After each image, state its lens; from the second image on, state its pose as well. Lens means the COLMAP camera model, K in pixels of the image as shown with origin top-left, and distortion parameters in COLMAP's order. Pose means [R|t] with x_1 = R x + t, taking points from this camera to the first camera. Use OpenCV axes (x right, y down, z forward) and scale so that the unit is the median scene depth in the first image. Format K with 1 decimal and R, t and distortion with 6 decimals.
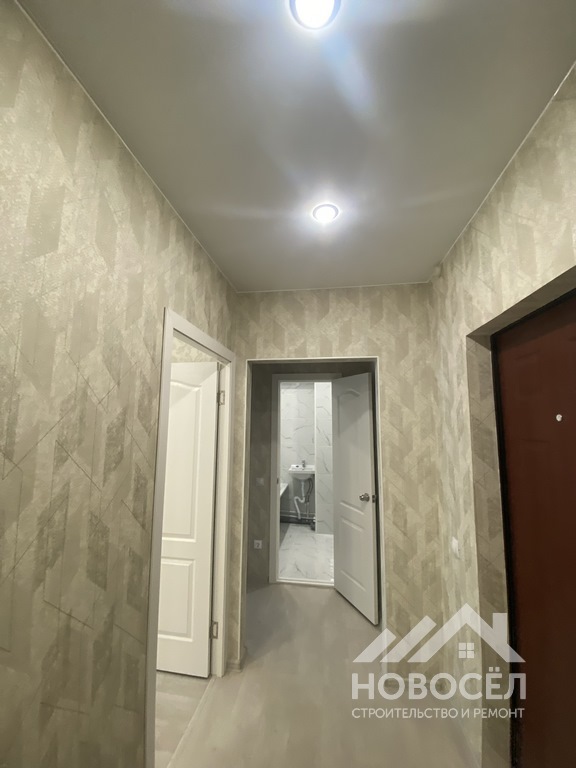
lens RADIAL K [[305.5, 0, 288.0], [0, 305.5, 384.0], [0, 0, 1]] dist [0.030015, -0.025686]
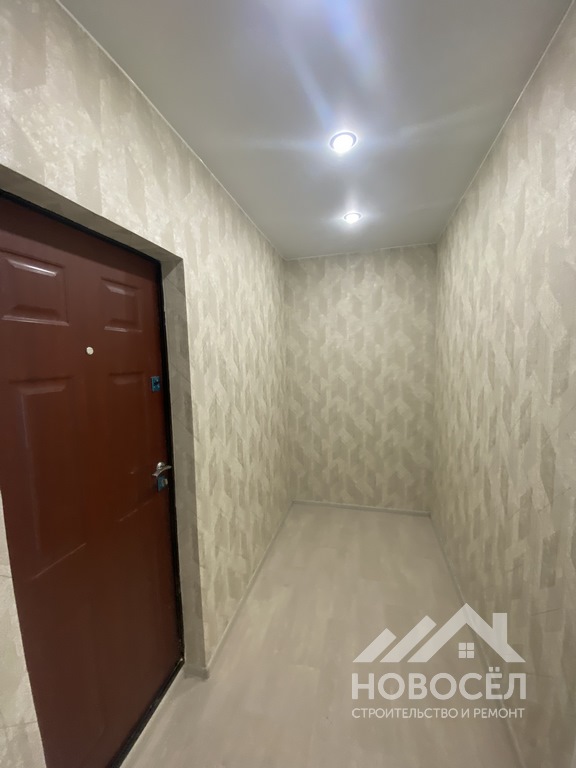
lens RADIAL K [[305.5, 0, 288.0], [0, 305.5, 384.0], [0, 0, 1]] dist [0.030015, -0.025686]
pose [[0.994630, -0.029647, -0.099162, 0.041257], [0.051309, 0.973318, 0.223651, -0.035667], [0.089885, -0.227538, 0.969612, -0.199437]]
